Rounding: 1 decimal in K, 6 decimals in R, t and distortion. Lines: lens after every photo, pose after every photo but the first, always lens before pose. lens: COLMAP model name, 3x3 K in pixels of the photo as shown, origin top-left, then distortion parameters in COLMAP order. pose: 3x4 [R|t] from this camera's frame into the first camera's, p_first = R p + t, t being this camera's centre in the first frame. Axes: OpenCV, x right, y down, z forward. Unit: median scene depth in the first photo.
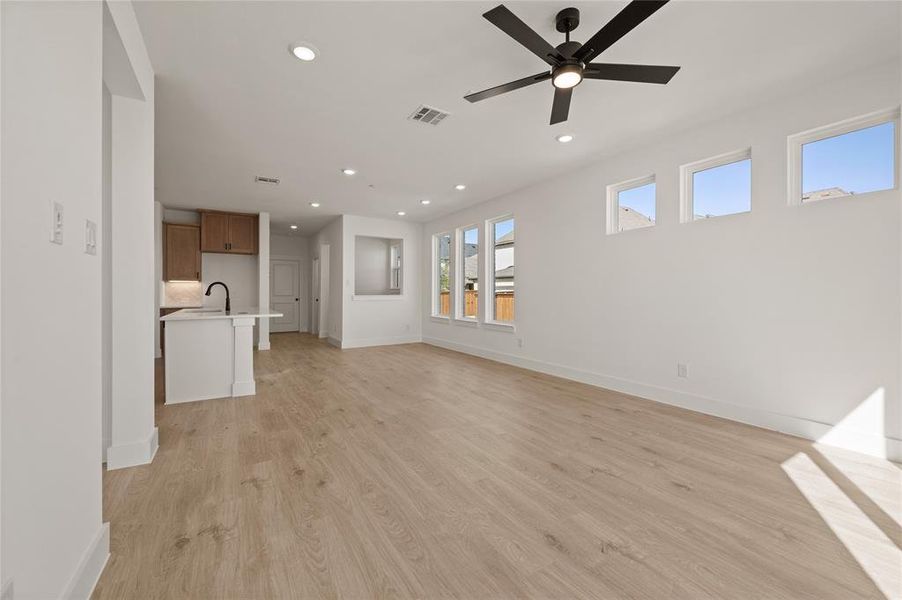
lens RADIAL K [[376.3, 0, 451.8], [0, 376.3, 264.9], [0, 0, 1]] dist [-0.022286, -0.000102]
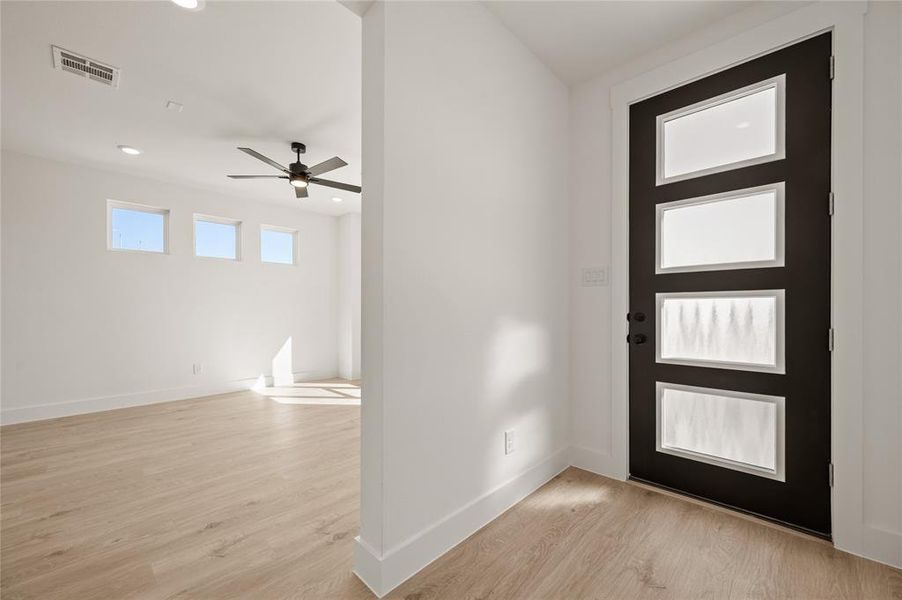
lens RADIAL K [[358.9, 0, 451.0], [0, 358.9, 300.0], [0, 0, 1]] dist [0.000017, -0.000009]
pose [[-0.247571, 0.008770, 0.968830, -1.294086], [-0.086474, 0.995768, -0.031111, -0.004469], [-0.965003, -0.091481, -0.245765, 0.662428]]
